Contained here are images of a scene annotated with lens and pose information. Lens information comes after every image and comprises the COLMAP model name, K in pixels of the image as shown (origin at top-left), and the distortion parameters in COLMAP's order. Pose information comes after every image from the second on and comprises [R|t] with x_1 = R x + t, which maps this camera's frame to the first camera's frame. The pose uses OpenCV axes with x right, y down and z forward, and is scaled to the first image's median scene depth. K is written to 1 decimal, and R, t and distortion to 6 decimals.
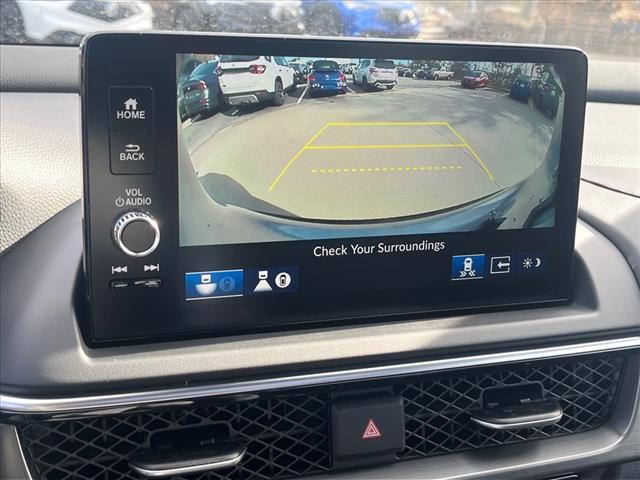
lens RADIAL K [[816.7, 0, 320.0], [0, 816.7, 240.0], [0, 0, 1]] dist [0.045980, -0.064924]
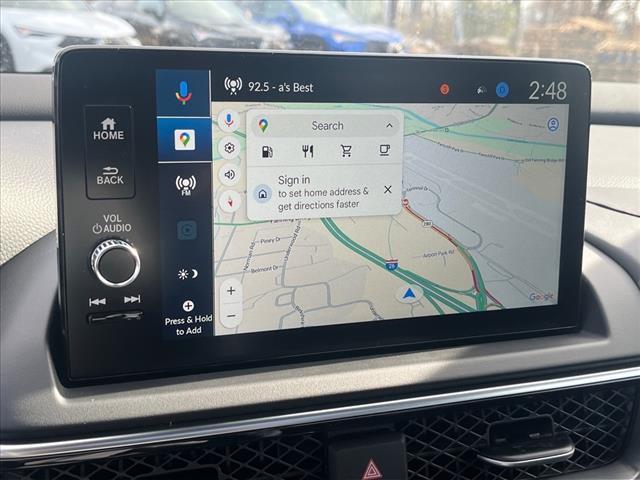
lens RADIAL K [[816.7, 0, 320.0], [0, 816.7, 240.0], [0, 0, 1]] dist [0.045980, -0.064924]
pose [[0.999820, -0.016227, 0.009816, -0.000742], [0.016609, 0.999054, -0.040193, 0.007095], [-0.009155, 0.040349, 0.999144, 0.062817]]
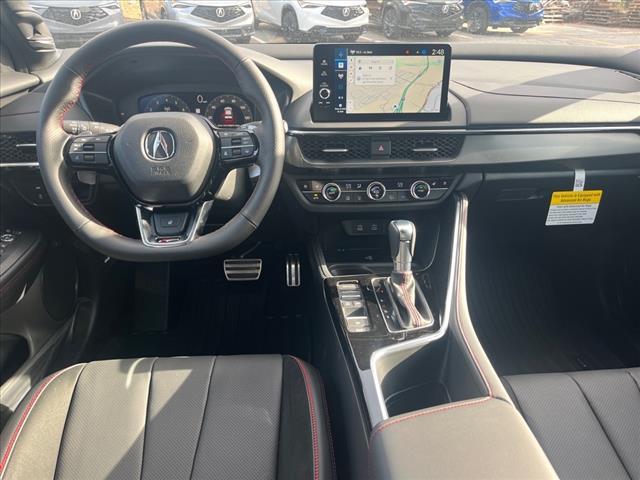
lens RADIAL K [[481.4, 0, 320.0], [0, 481.4, 240.0], [0, 0, 1]] dist [0.002462, -0.000783]
pose [[0.956854, 0.088510, -0.276761, 0.473817], [-0.038608, 0.982759, 0.180815, 0.266650], [0.287993, -0.162329, 0.943774, -1.374615]]
